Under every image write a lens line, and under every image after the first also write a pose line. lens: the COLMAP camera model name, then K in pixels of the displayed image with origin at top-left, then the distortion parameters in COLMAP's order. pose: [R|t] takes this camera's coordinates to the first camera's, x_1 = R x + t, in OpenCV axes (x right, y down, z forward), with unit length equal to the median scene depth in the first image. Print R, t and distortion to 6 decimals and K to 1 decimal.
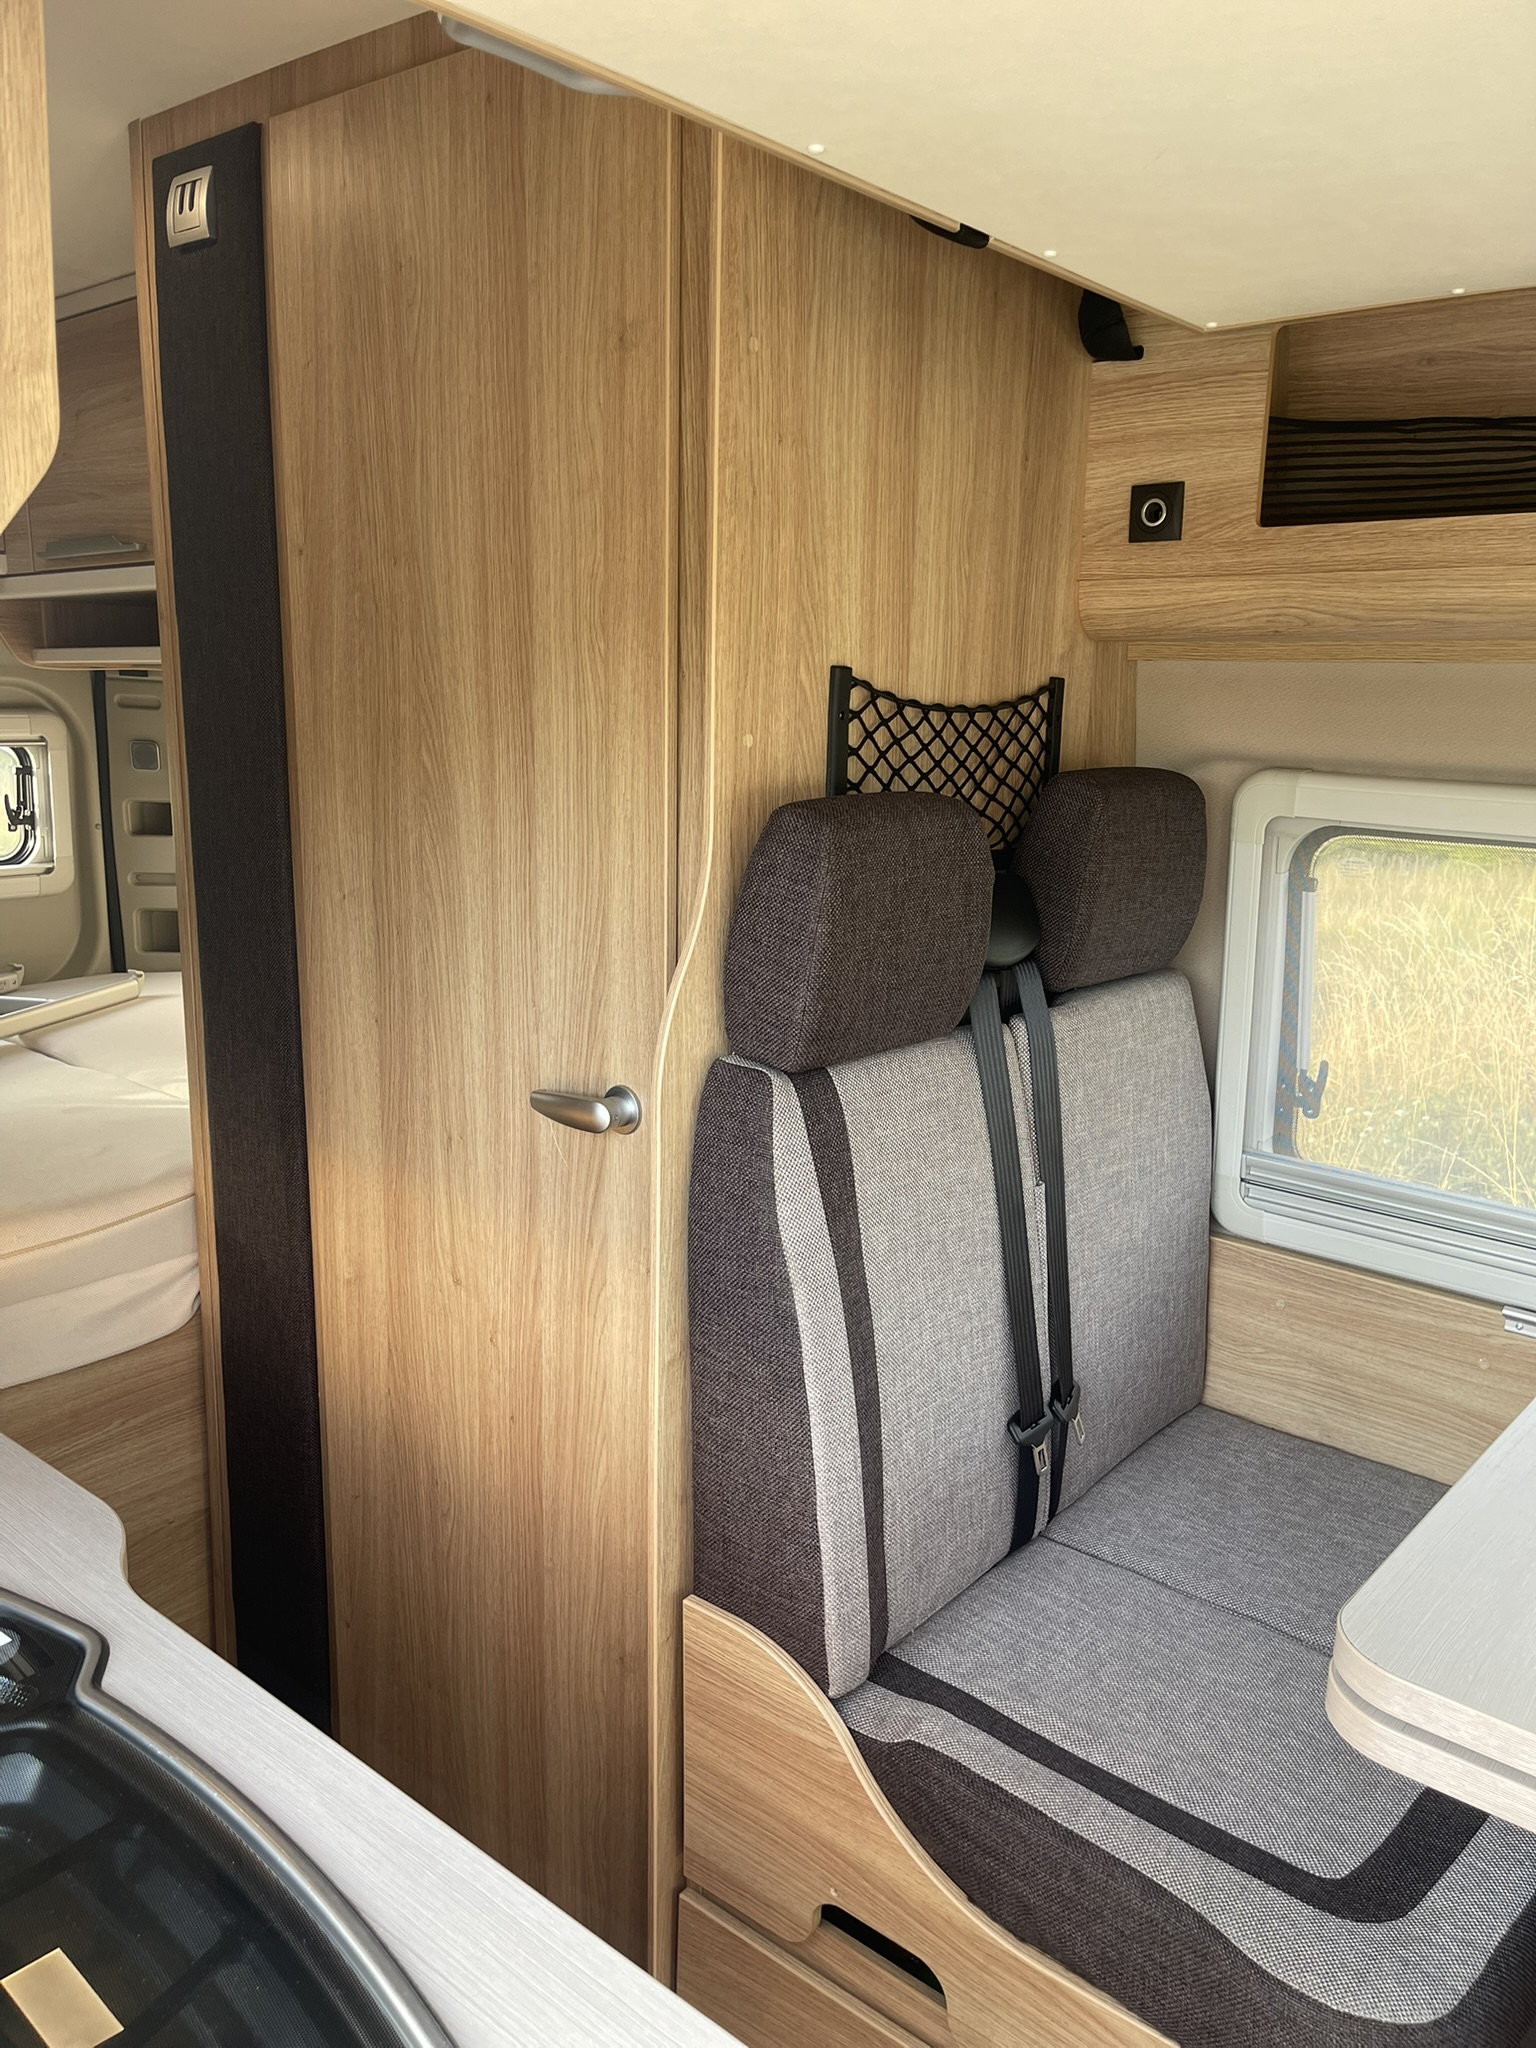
lens RADIAL K [[1556.5, 0, 770.6], [0, 1556.5, 1034.6], [0, 0, 1]] dist [0.060858, -0.077574]
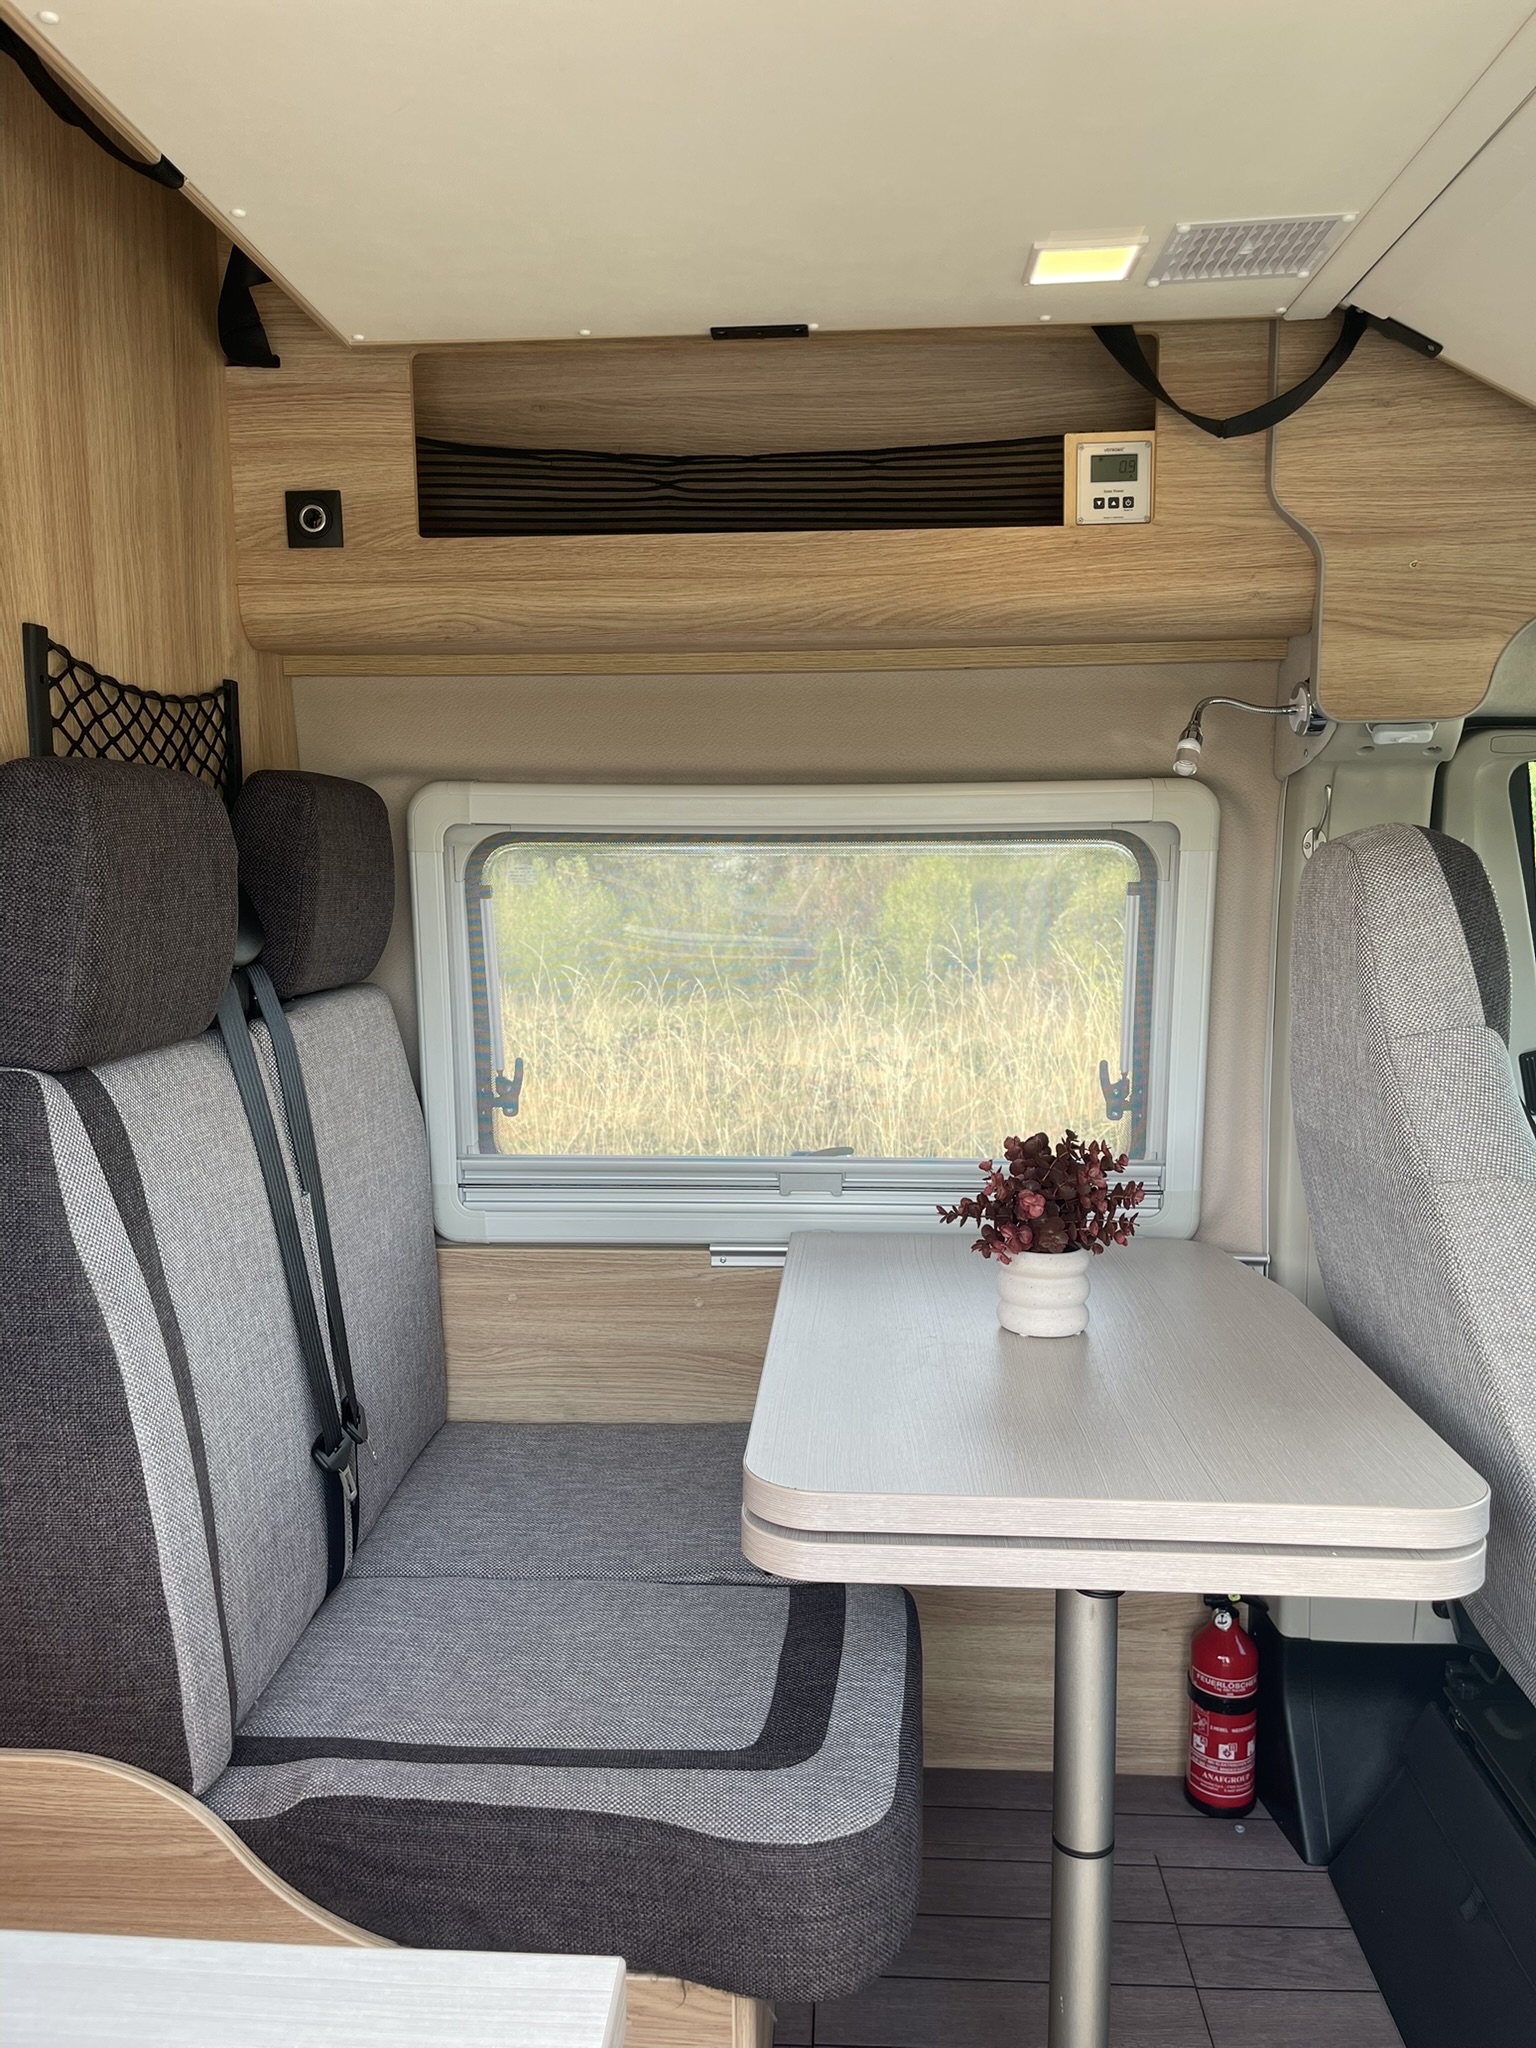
lens RADIAL K [[1554.2, 0, 776.0], [0, 1554.2, 1022.2], [0, 0, 1]] dist [0.063512, -0.072453]
pose [[0.798949, -0.096004, 0.593686, -0.150894], [0.156704, 0.986308, -0.051390, 0.086883], [-0.580624, 0.134091, 0.803054, 0.063118]]
